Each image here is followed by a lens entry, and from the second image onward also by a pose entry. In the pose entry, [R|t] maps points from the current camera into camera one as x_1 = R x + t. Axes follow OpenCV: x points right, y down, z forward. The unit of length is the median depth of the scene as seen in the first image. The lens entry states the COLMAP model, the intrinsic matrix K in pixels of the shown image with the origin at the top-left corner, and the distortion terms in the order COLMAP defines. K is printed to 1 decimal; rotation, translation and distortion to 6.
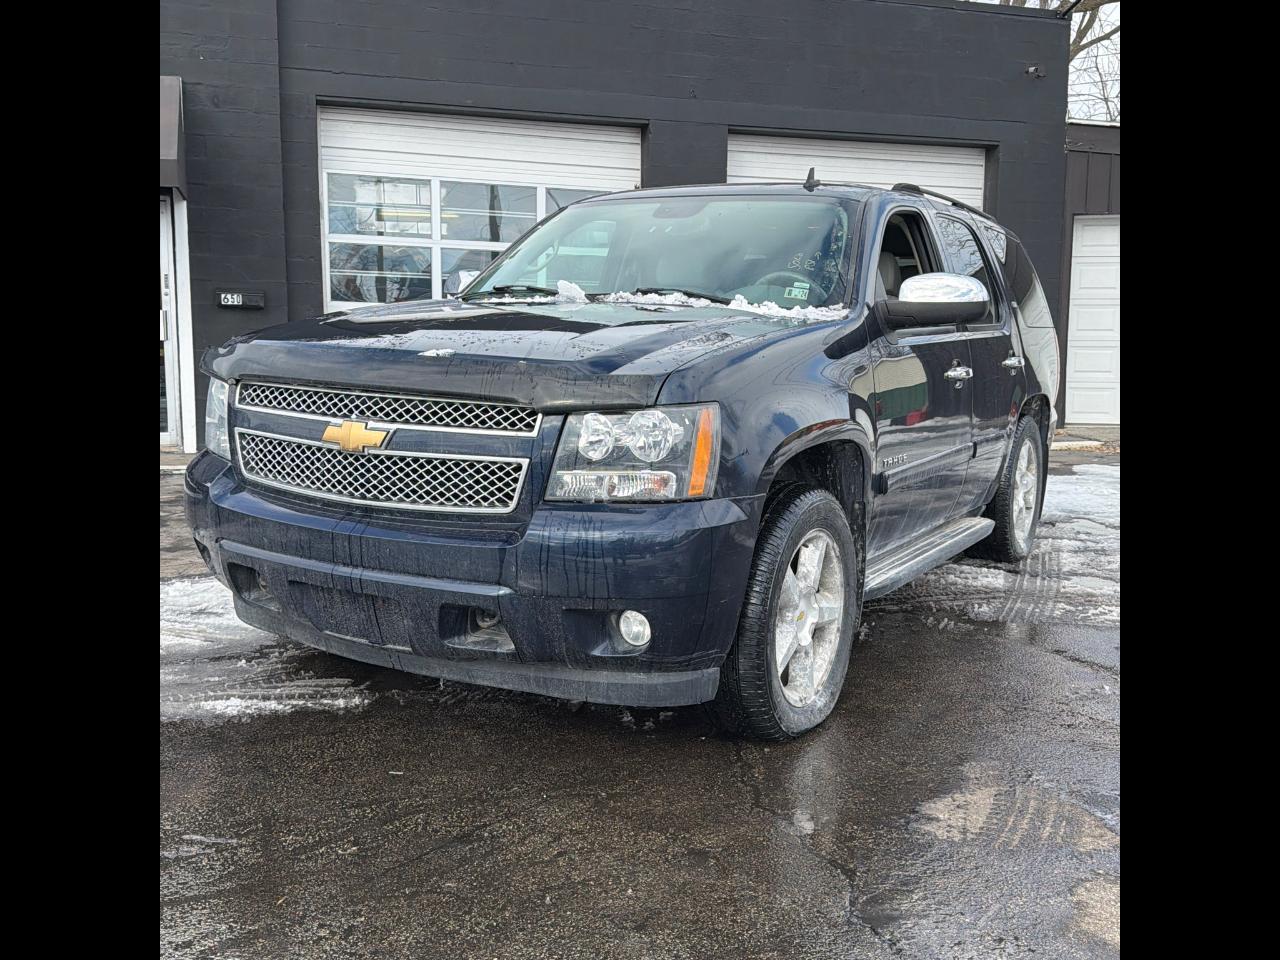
lens RADIAL K [[1180.2, 0, 640.0], [0, 1180.2, 480.0], [0, 0, 1]] dist [0.166518, -0.208148]
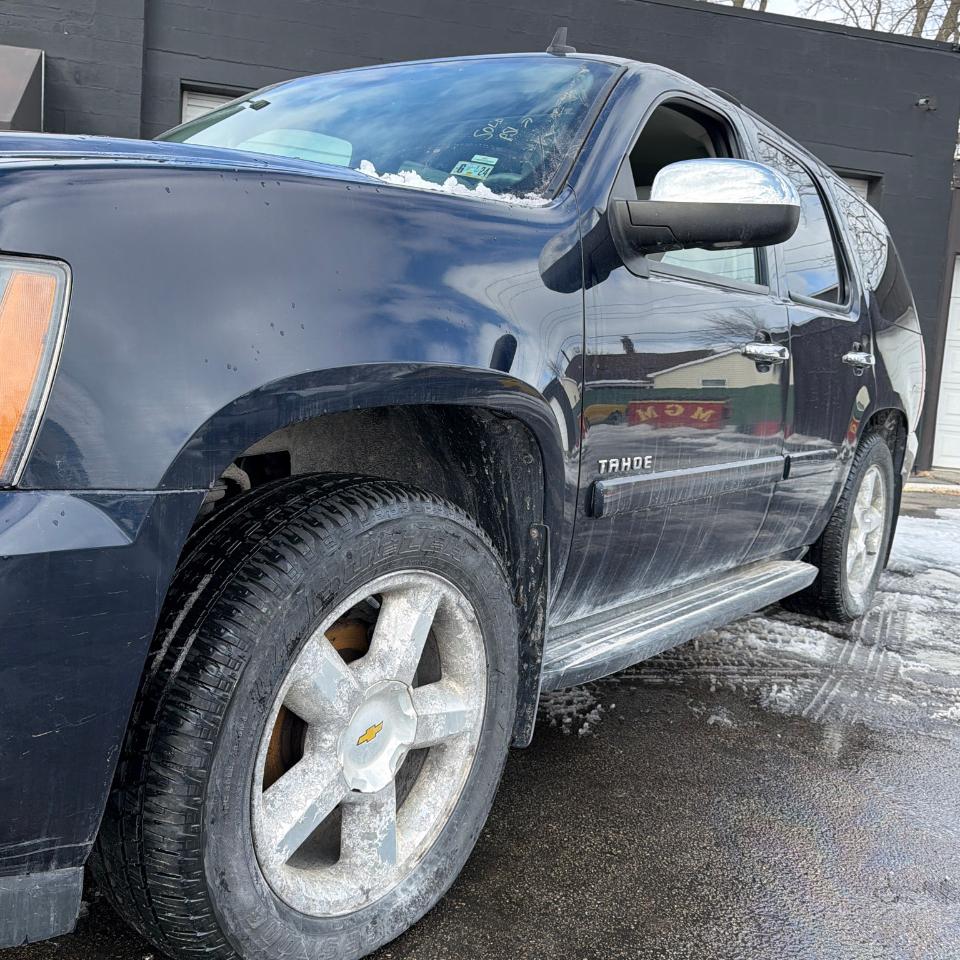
lens RADIAL K [[984.1, 0, 480.0], [0, 984.1, 480.0], [0, 0, 1]] dist [0.192098, -0.391609]
pose [[0.993403, 0.077823, -0.084228, 0.150824], [-0.078888, 0.996839, -0.009387, 0.002004], [0.083231, 0.015970, 0.996402, 0.398875]]
